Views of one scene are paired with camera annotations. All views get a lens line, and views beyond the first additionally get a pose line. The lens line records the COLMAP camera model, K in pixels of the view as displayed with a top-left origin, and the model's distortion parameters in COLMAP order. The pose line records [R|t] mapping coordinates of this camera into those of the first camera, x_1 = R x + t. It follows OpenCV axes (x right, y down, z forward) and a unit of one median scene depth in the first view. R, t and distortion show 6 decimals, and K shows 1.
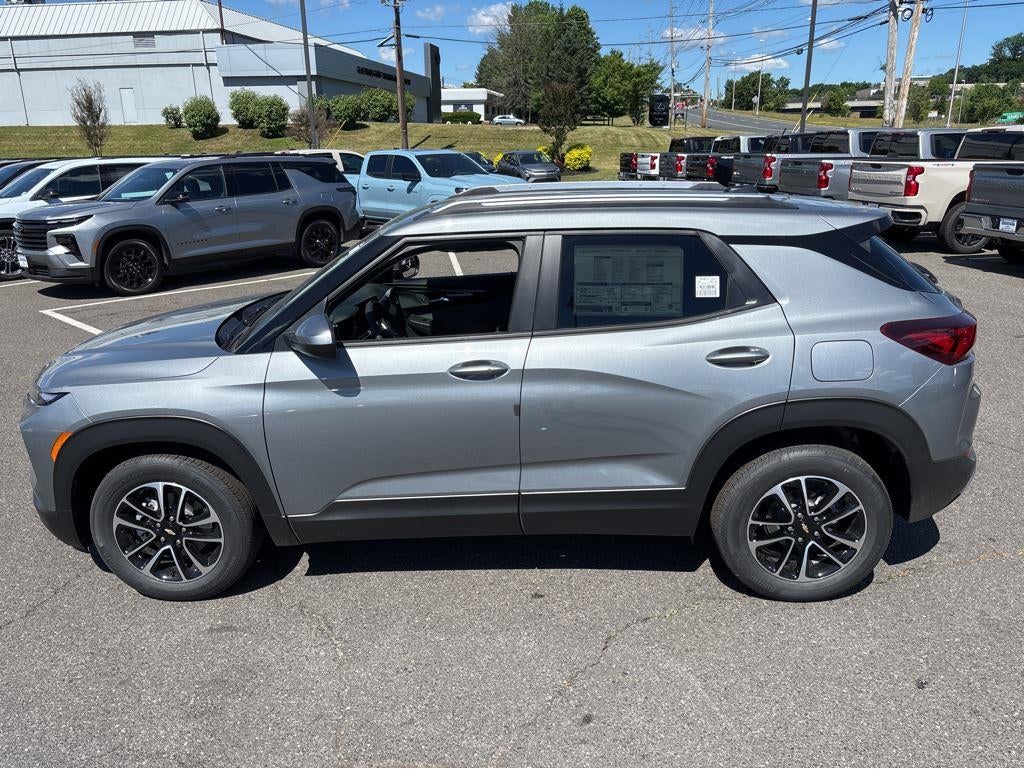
lens RADIAL K [[756.7, 0, 485.9], [0, 756.7, 385.3], [0, 0, 1]] dist [0.045082, -0.059323]
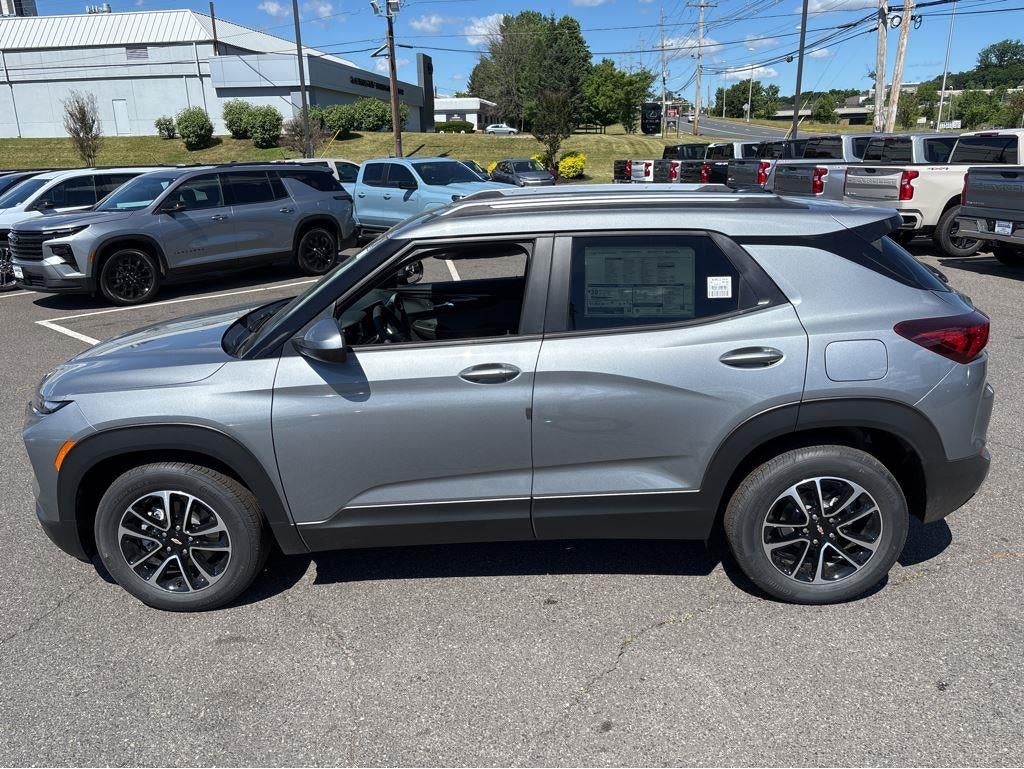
lens RADIAL K [[756.7, 0, 485.9], [0, 756.7, 385.3], [0, 0, 1]] dist [0.045082, -0.059323]
pose [[0.999914, -0.009992, 0.008484, -0.017604], [0.010092, 0.999880, -0.011730, 0.005302], [-0.008366, 0.011815, 0.999895, 0.008440]]
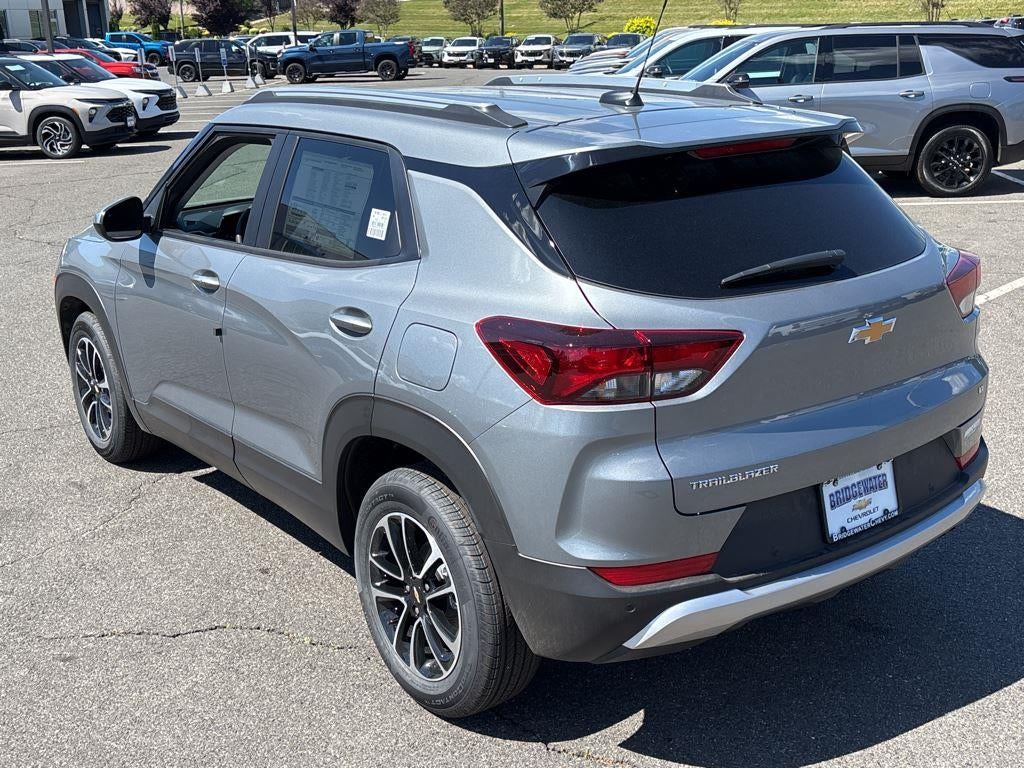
lens RADIAL K [[1146.6, 0, 514.2], [0, 1146.6, 378.1], [0, 0, 1]] dist [0.122772, -0.349764]
pose [[0.640897, 0.228092, -0.732956, 0.935871], [-0.221958, 0.969112, 0.107503, -0.102483], [0.734837, 0.093787, 0.671728, 0.281416]]
